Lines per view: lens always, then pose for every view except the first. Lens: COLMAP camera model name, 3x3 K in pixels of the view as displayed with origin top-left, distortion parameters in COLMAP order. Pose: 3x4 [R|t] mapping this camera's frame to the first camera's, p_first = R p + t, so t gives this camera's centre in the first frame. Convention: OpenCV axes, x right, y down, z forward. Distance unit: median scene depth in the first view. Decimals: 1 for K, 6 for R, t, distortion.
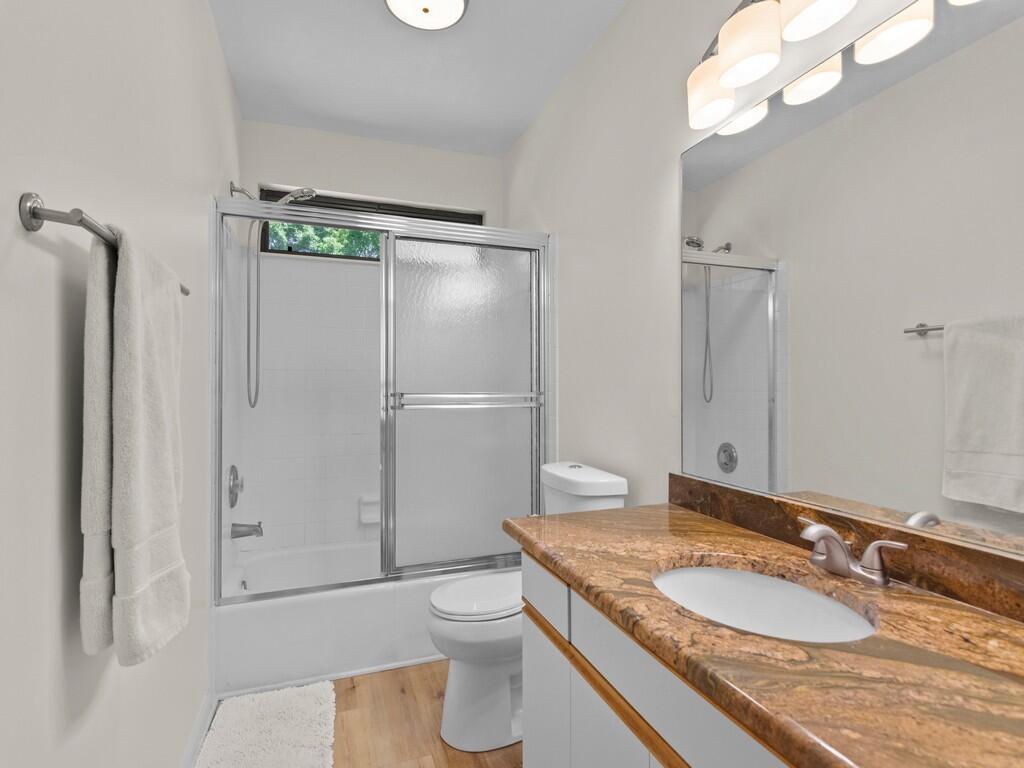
lens RADIAL K [[512.6, 0, 512.0], [0, 512.6, 384.0], [0, 0, 1]] dist [-0.001930, -0.000661]
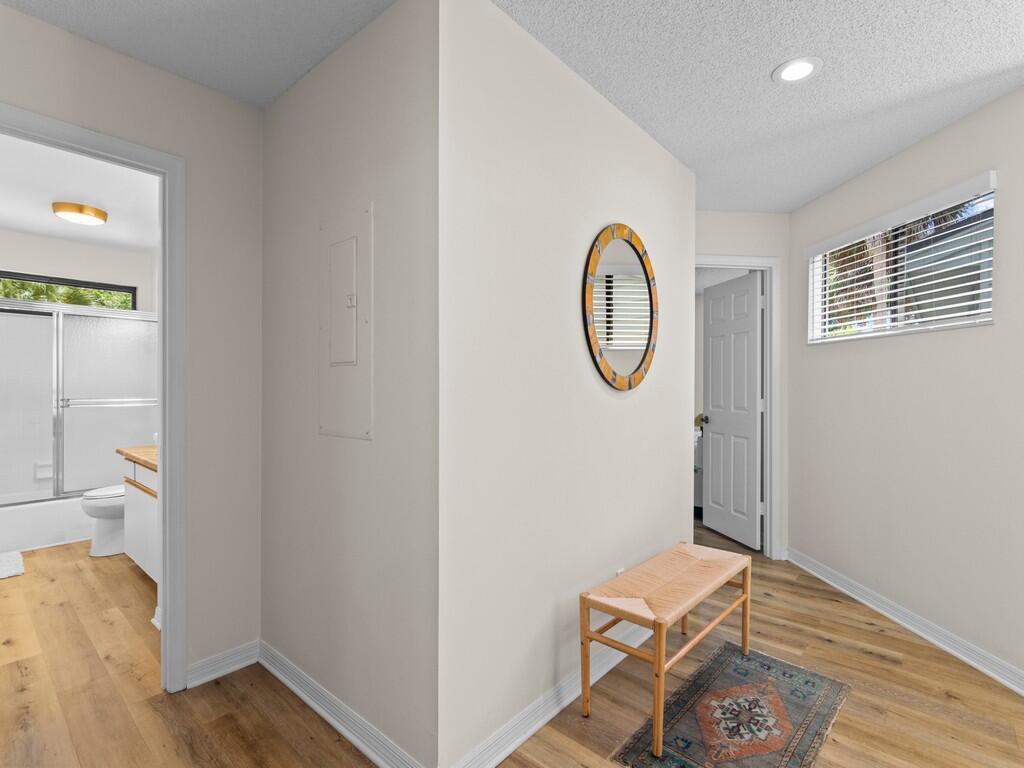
lens RADIAL K [[495.4, 0, 516.5], [0, 495.4, 386.7], [0, 0, 1]] dist [-0.001201, 0.000000]
pose [[0.875551, 0.002478, 0.483120, 0.320572], [-0.005081, 0.999979, 0.004078, -0.039301], [-0.483099, -0.006025, 0.875545, -1.273495]]
